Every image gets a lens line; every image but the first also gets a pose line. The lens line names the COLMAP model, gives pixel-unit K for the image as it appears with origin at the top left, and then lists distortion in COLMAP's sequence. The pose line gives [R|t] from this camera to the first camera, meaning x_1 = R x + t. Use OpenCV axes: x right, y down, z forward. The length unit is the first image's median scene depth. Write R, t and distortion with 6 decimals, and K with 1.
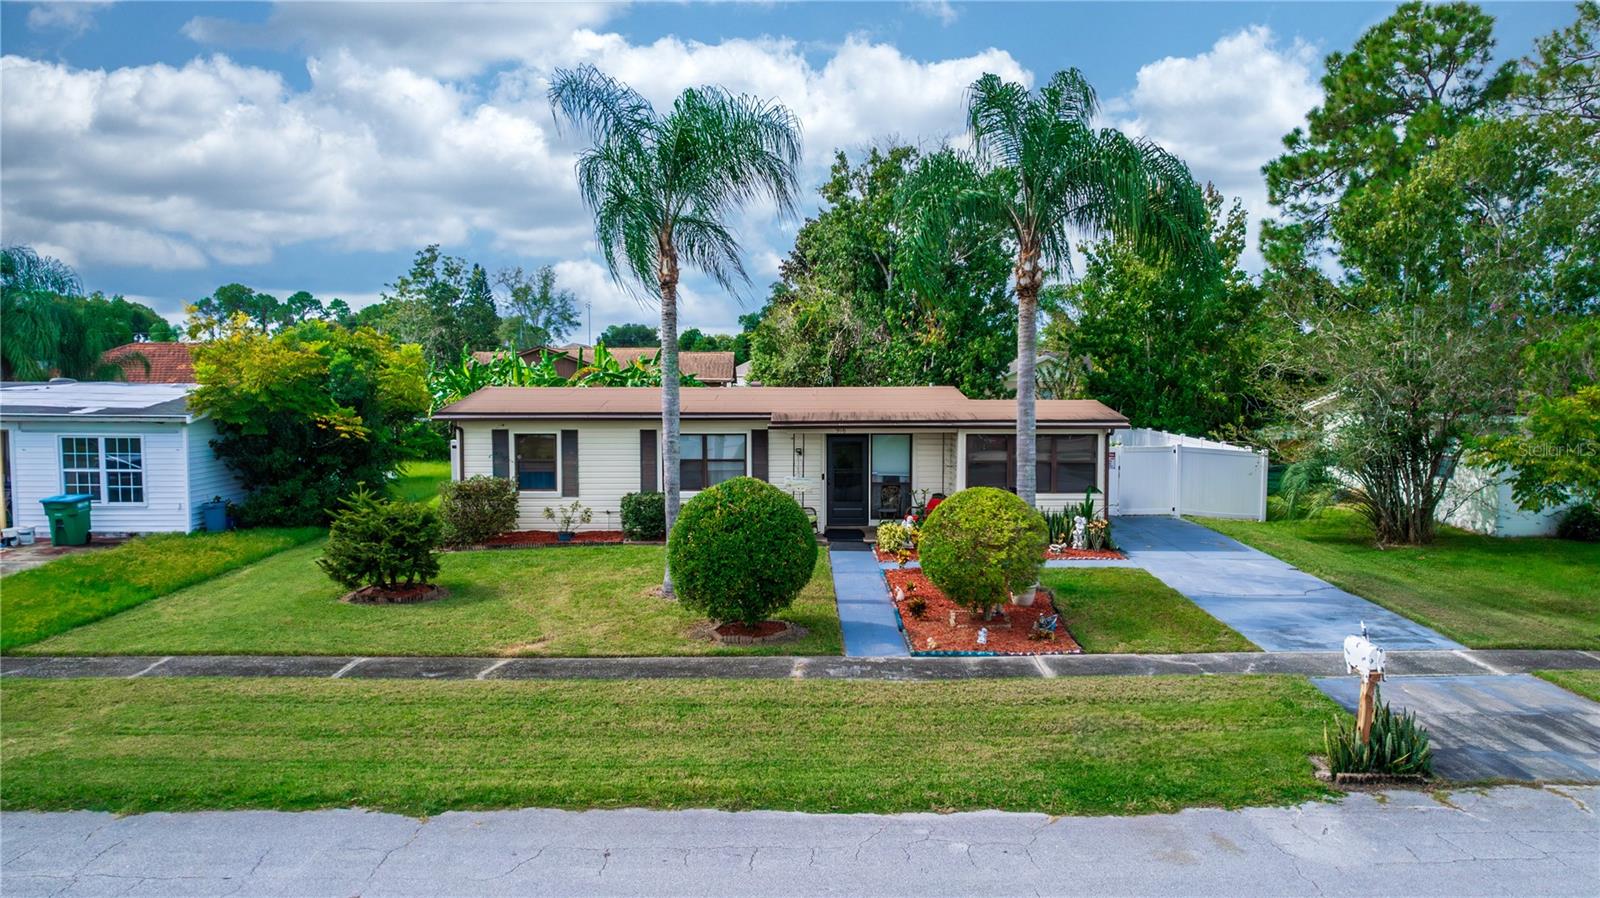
lens RADIAL K [[1035.1, 0, 792.4], [0, 1035.1, 444.6], [0, 0, 1]] dist [-0.020379, 0.001280]
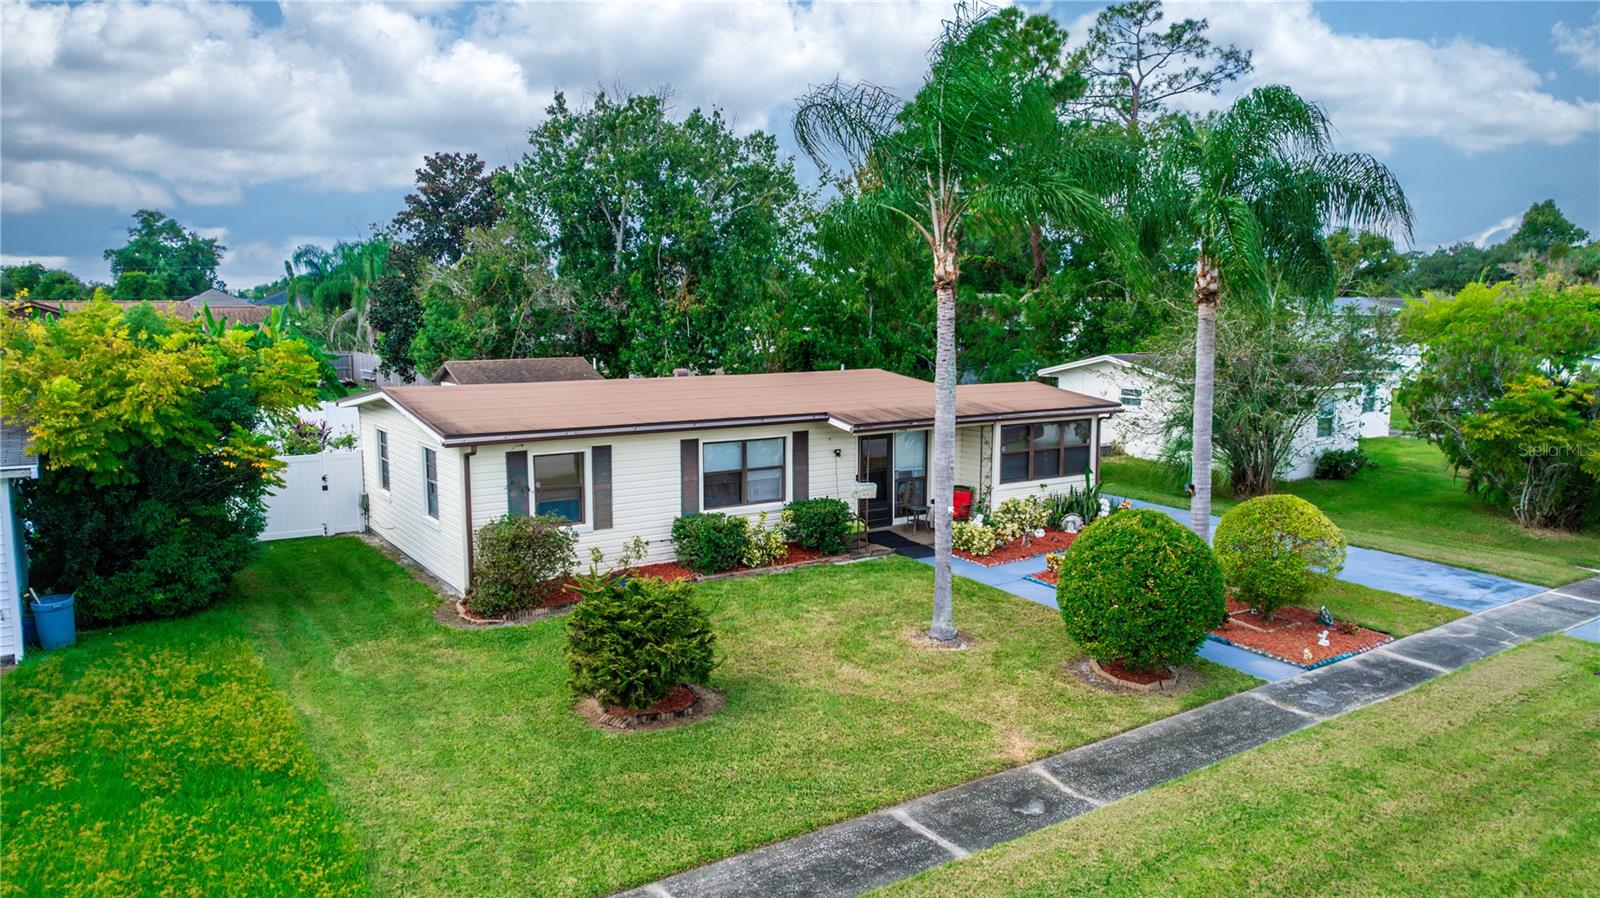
lens RADIAL K [[1035.1, 0, 797.0], [0, 1035.1, 449.4], [0, 0, 1]] dist [-0.020379, 0.001280]
pose [[0.850874, -0.065517, 0.521268, -0.500630], [0.035976, 0.997131, 0.066602, -0.058097], [-0.524136, -0.037917, 0.850790, 0.254630]]
